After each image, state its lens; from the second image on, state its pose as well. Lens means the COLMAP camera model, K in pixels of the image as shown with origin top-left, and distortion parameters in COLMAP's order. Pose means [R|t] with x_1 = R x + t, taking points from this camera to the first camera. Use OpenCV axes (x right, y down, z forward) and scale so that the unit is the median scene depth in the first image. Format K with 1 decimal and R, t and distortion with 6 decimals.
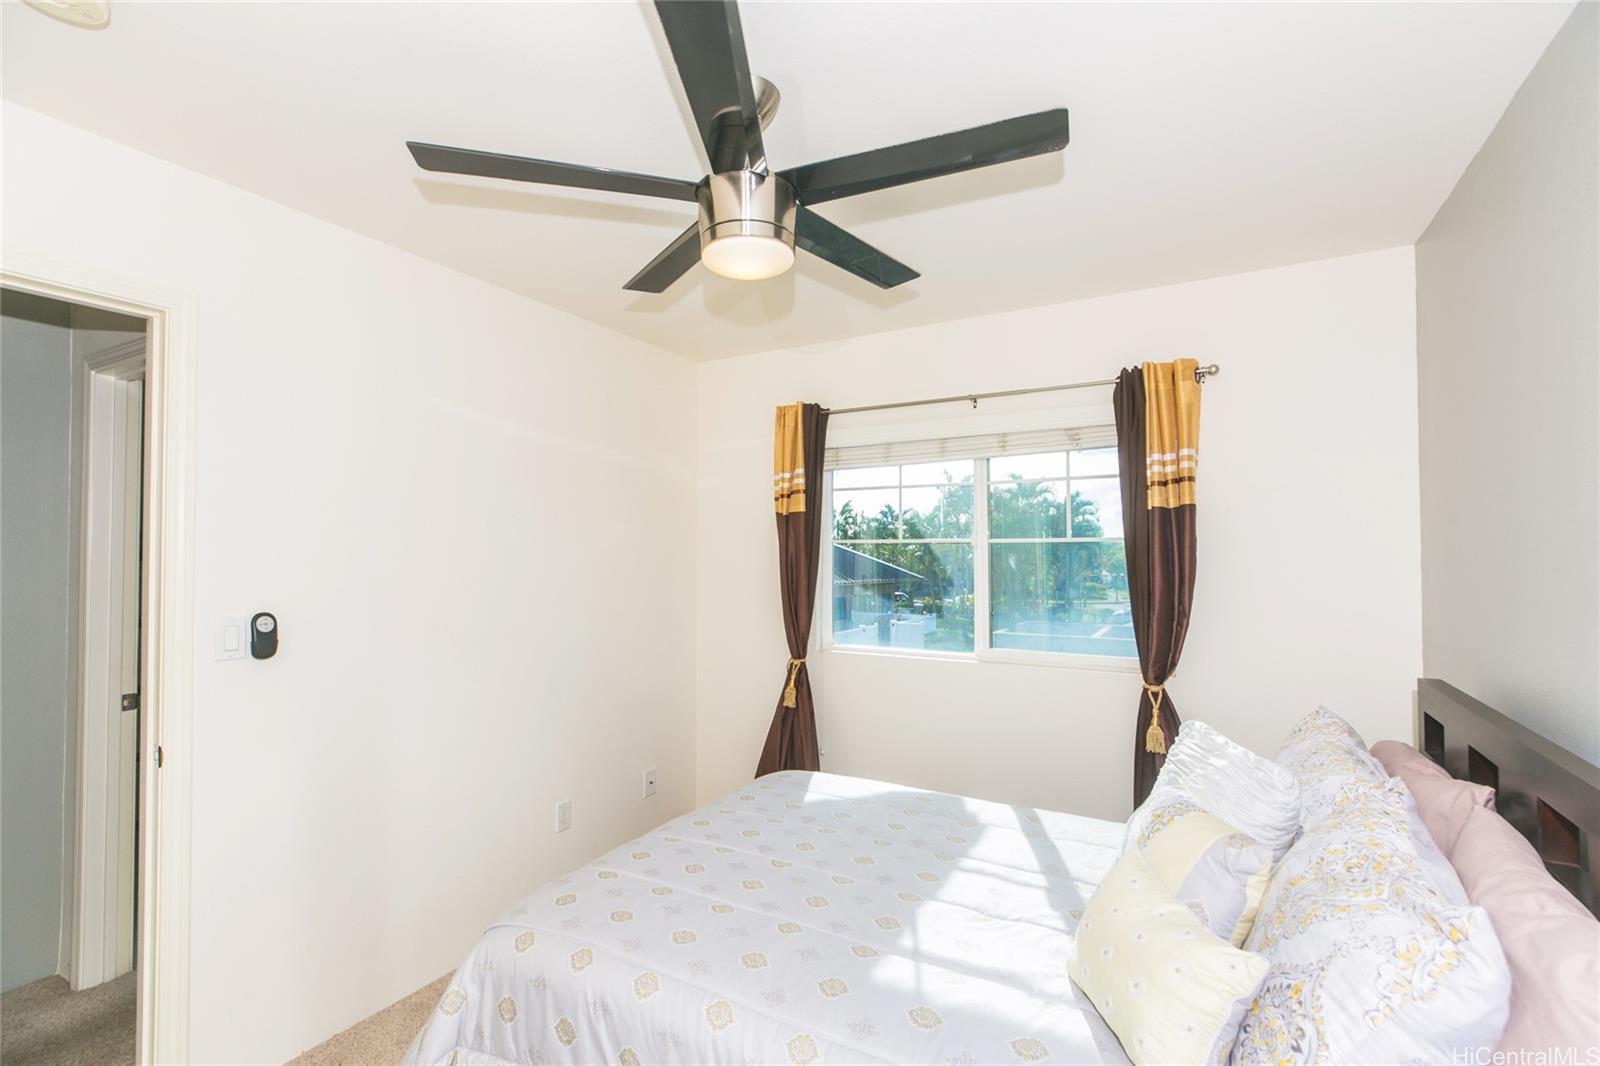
lens RADIAL K [[720.6, 0, 805.2], [0, 720.6, 535.6], [0, 0, 1]] dist [0.022107, -0.010814]
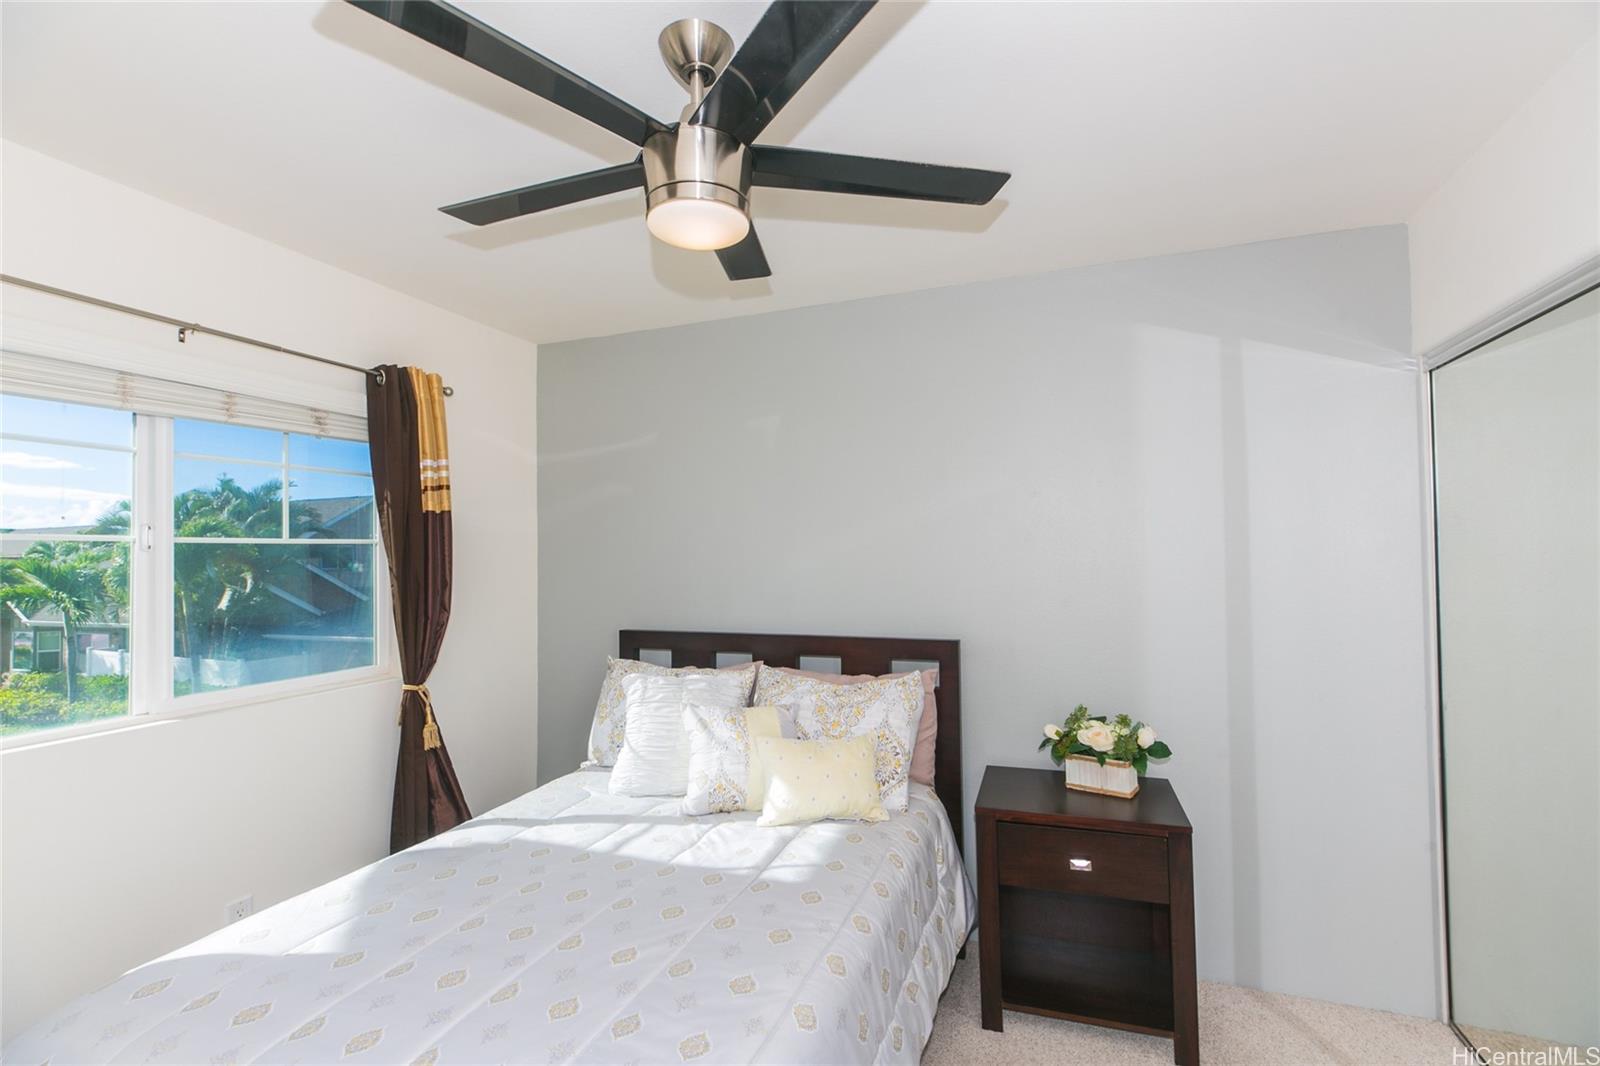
lens RADIAL K [[720.6, 0, 805.2], [0, 720.6, 535.6], [0, 0, 1]] dist [0.022107, -0.010814]
pose [[-0.148403, 0.033816, 0.988349, -0.618651], [-0.006667, 0.999358, -0.035194, 0.028702], [-0.988904, -0.011812, -0.148082, 0.624728]]
